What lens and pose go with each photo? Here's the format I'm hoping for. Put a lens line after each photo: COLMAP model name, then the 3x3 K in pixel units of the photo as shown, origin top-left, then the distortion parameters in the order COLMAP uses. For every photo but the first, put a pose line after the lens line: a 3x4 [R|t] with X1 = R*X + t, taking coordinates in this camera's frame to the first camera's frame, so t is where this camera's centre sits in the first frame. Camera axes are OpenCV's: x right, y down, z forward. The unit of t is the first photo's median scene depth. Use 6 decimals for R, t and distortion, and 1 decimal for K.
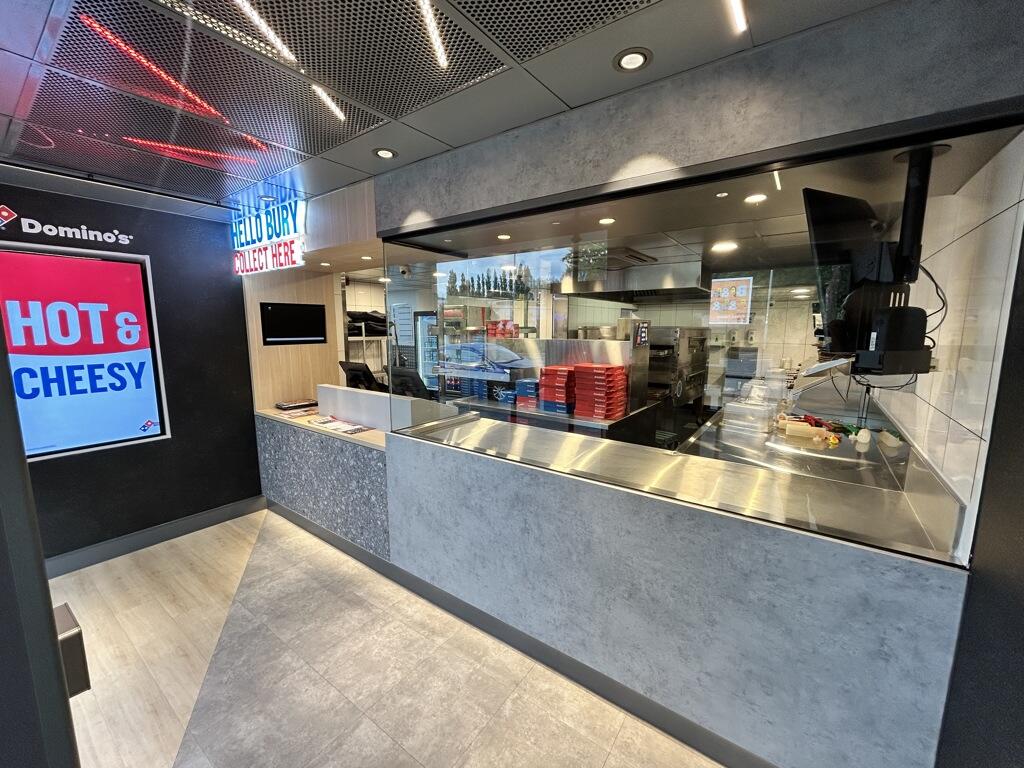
lens RADIAL K [[411.0, 0, 515.2], [0, 411.0, 385.4], [0, 0, 1]] dist [-0.003275, 0.000198]
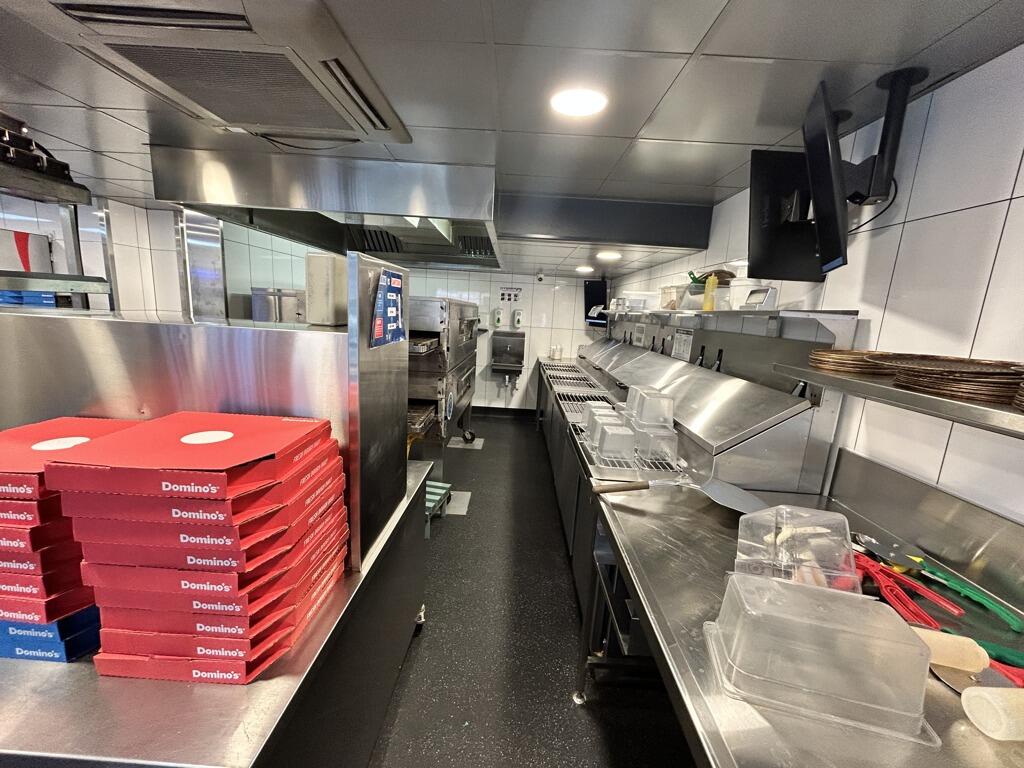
lens RADIAL K [[411.0, 0, 511.3], [0, 411.0, 386.8], [0, 0, 1]] dist [-0.003275, 0.000198]
pose [[0.821057, -0.064036, 0.567244, 0.196730], [0.028699, 0.997062, 0.071017, -0.082680], [-0.570125, -0.042030, 0.820482, 0.662680]]
